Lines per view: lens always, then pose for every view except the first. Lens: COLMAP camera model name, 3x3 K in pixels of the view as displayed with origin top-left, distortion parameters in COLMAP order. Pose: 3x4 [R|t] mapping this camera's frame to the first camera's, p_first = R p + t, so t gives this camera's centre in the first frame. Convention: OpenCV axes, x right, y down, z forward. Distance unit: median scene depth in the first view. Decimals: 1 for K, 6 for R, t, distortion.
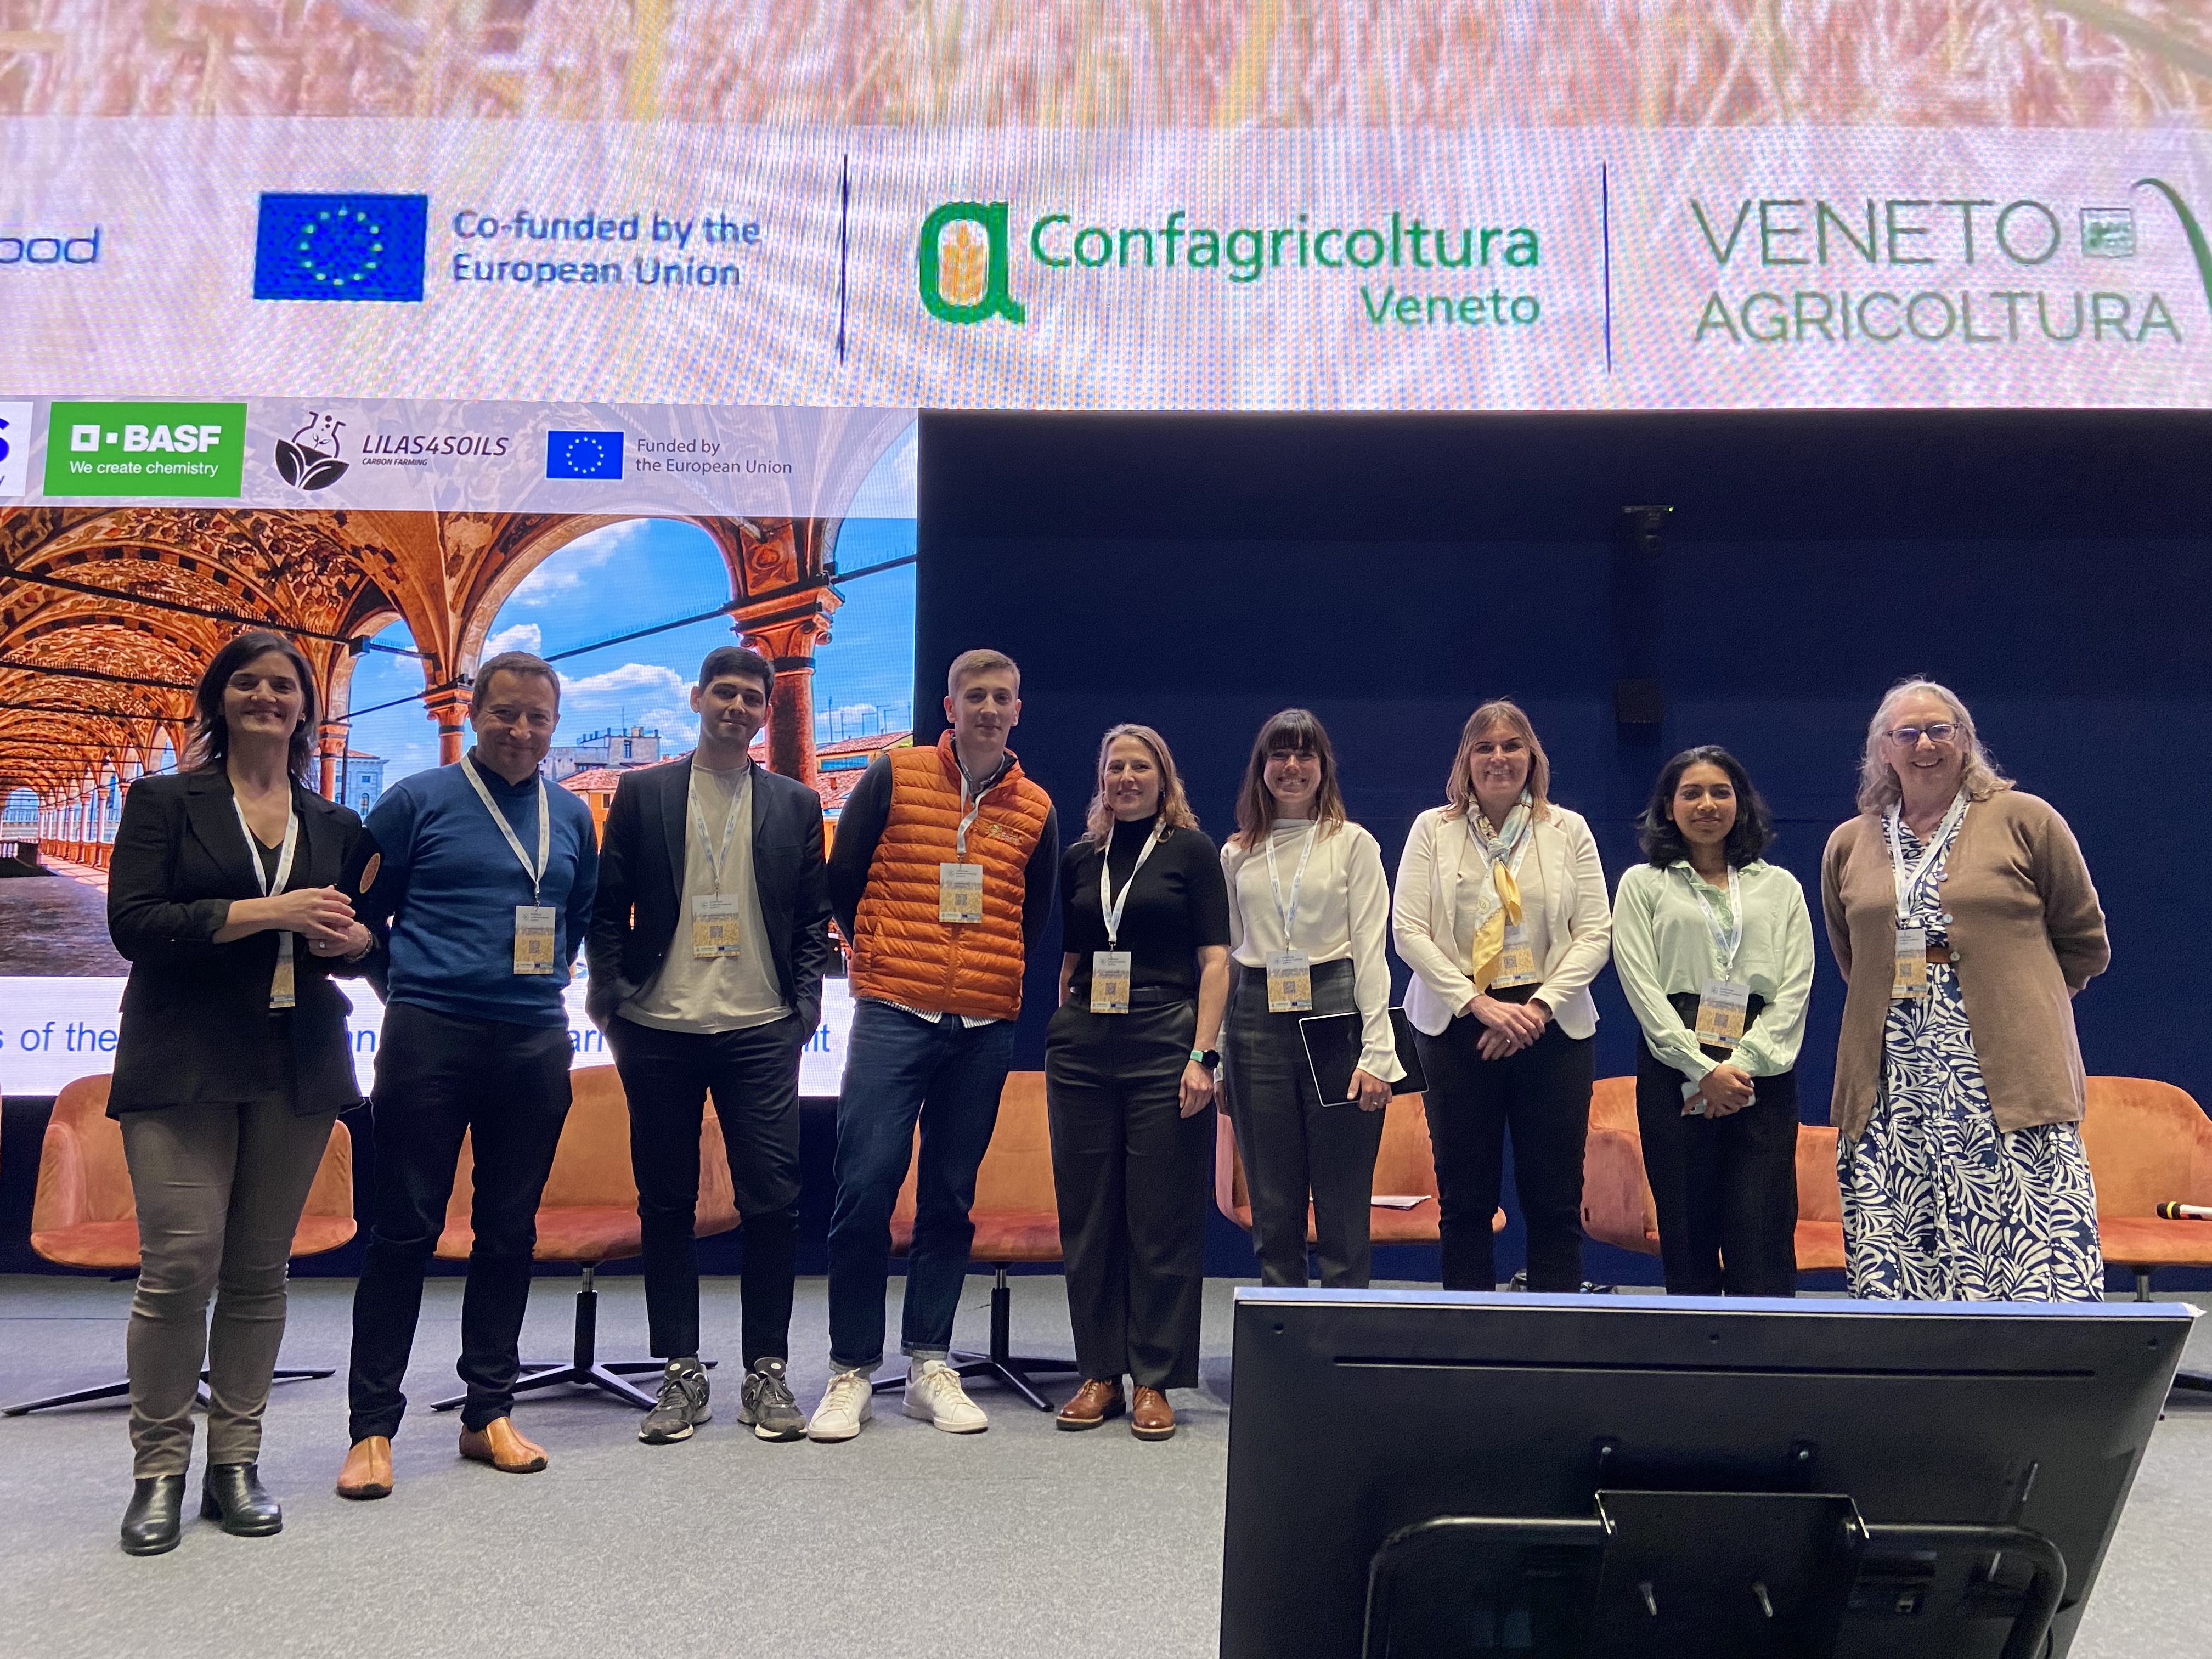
lens RADIAL K [[1593.1, 0, 1106.0], [0, 1593.1, 829.5], [0, 0, 1]] dist [0.124339, -0.143762]
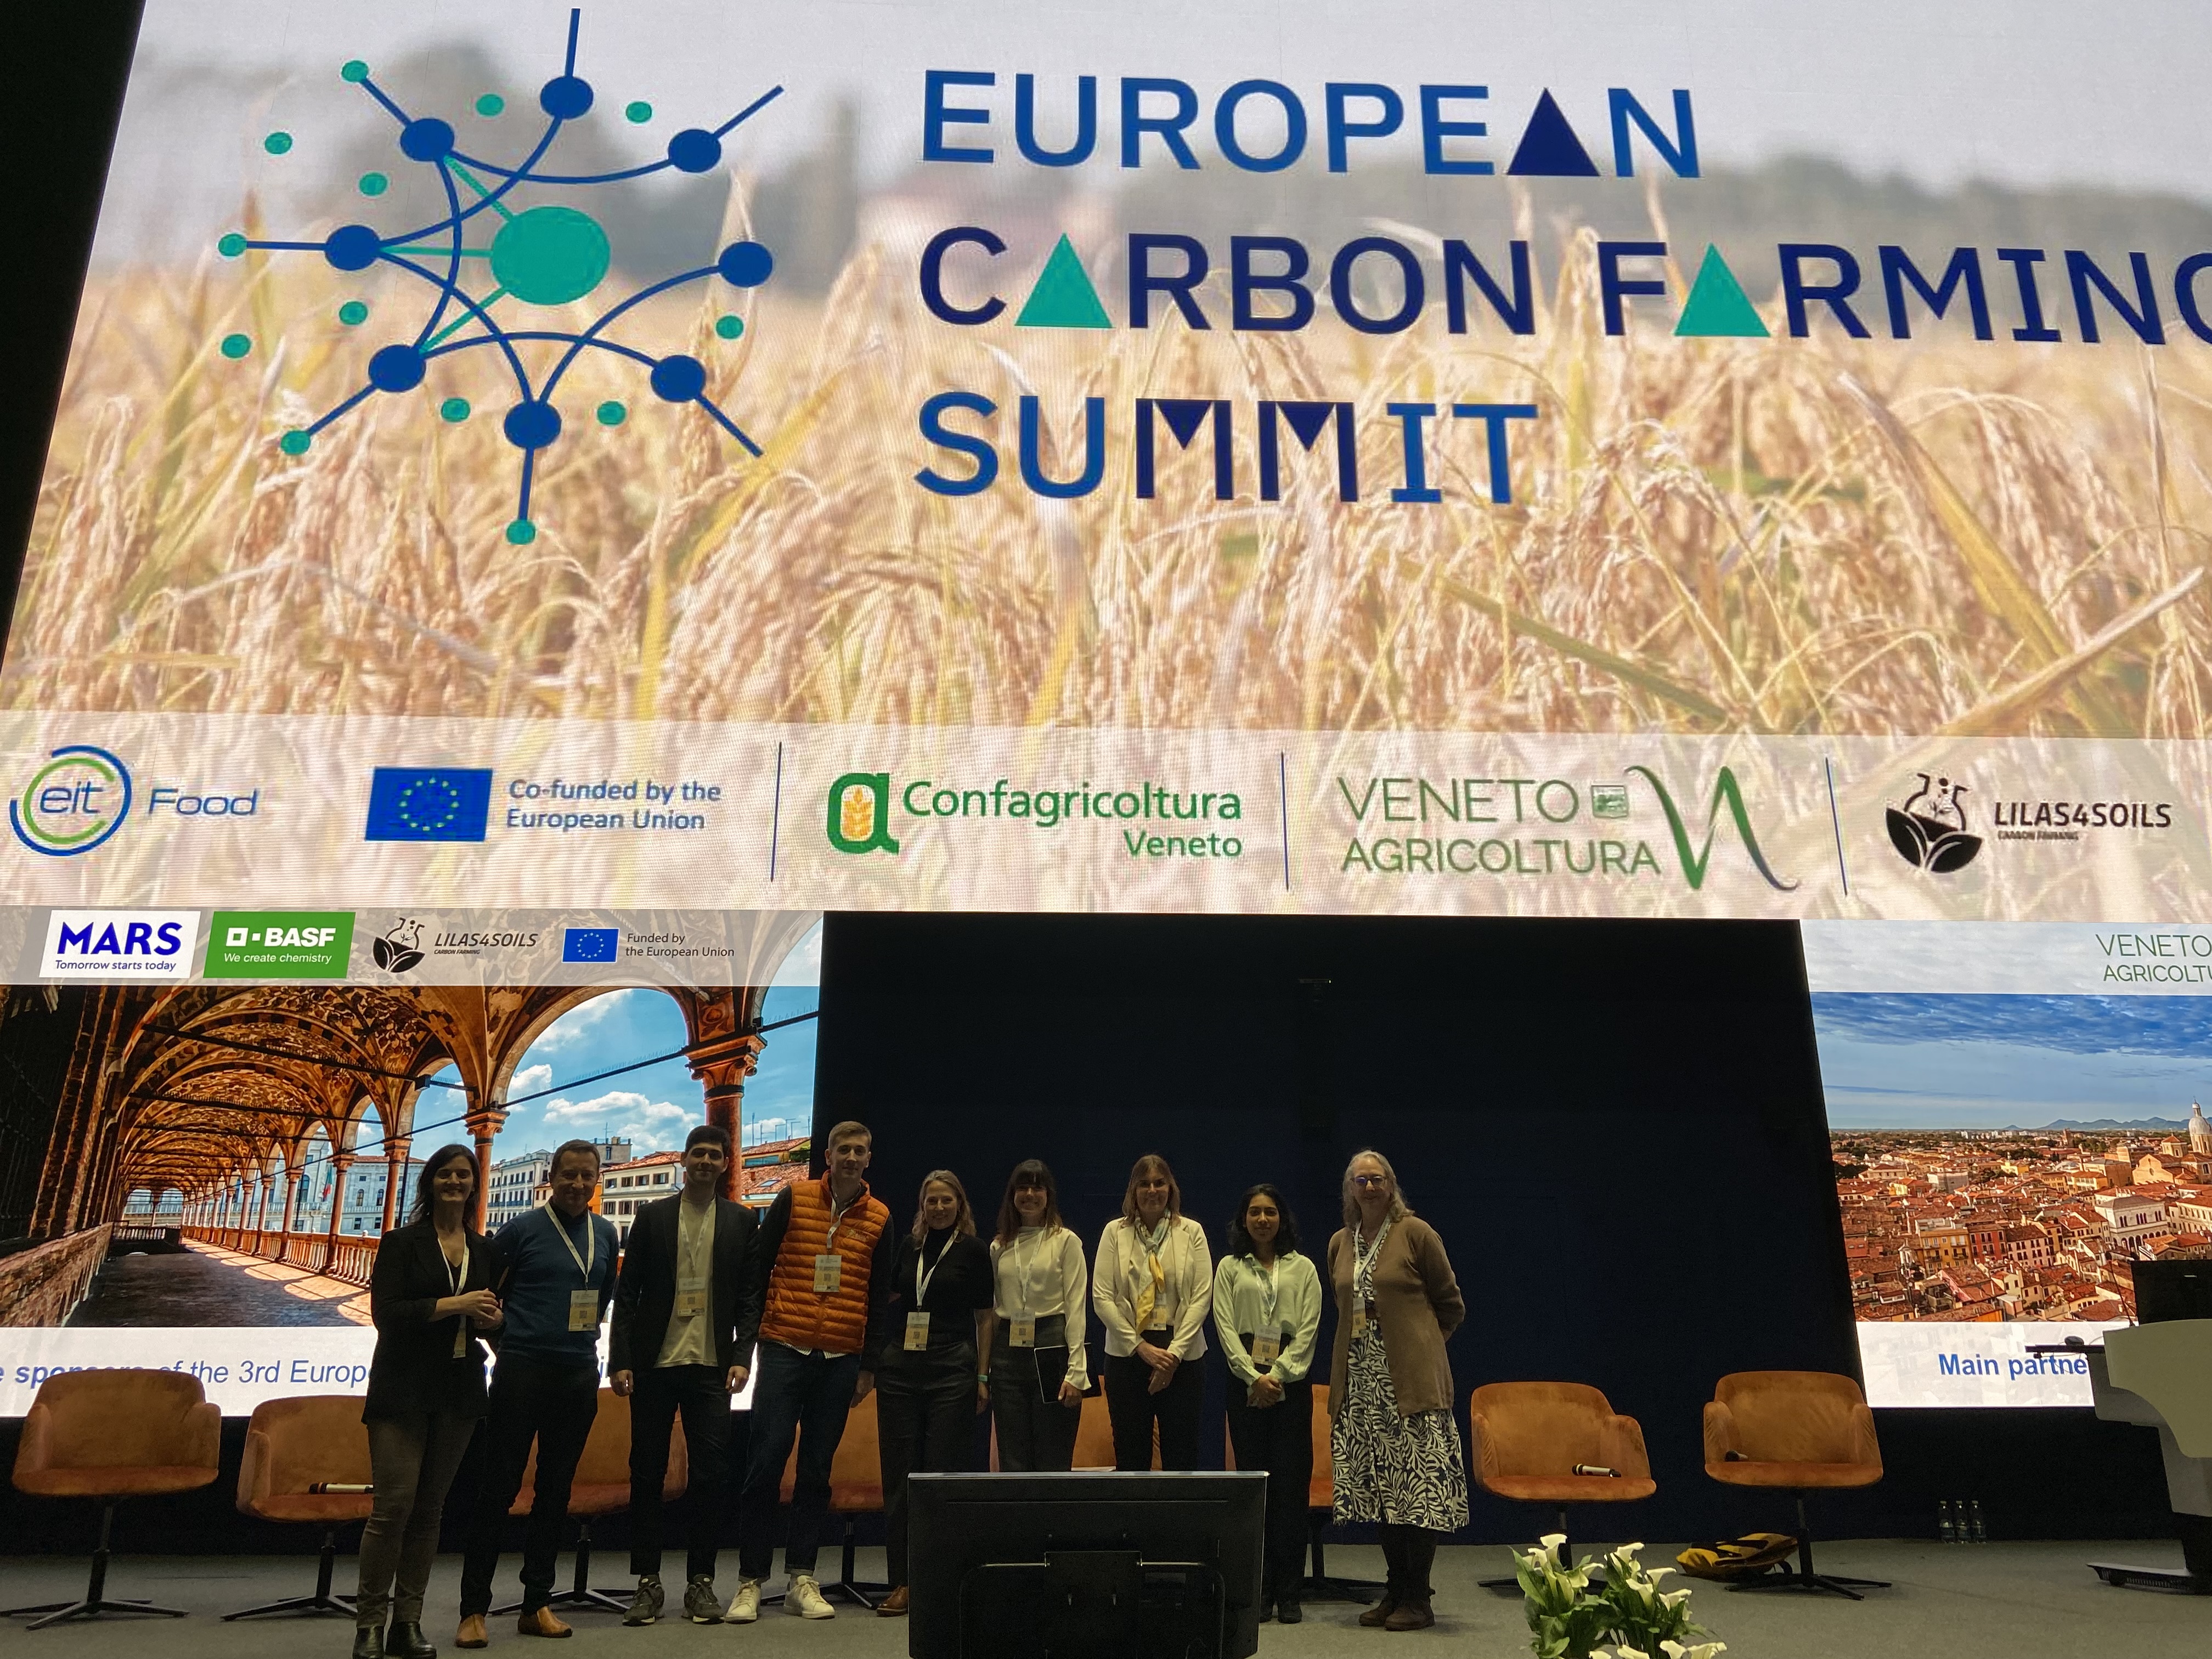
lens RADIAL K [[1593.1, 0, 1106.0], [0, 1593.1, 829.5], [0, 0, 1]] dist [0.124339, -0.143762]
pose [[0.998752, 0.005951, 0.049597, 0.067777], [0.003075, 0.983671, -0.179950, -0.070071], [-0.049858, 0.179878, 0.982425, -0.459228]]
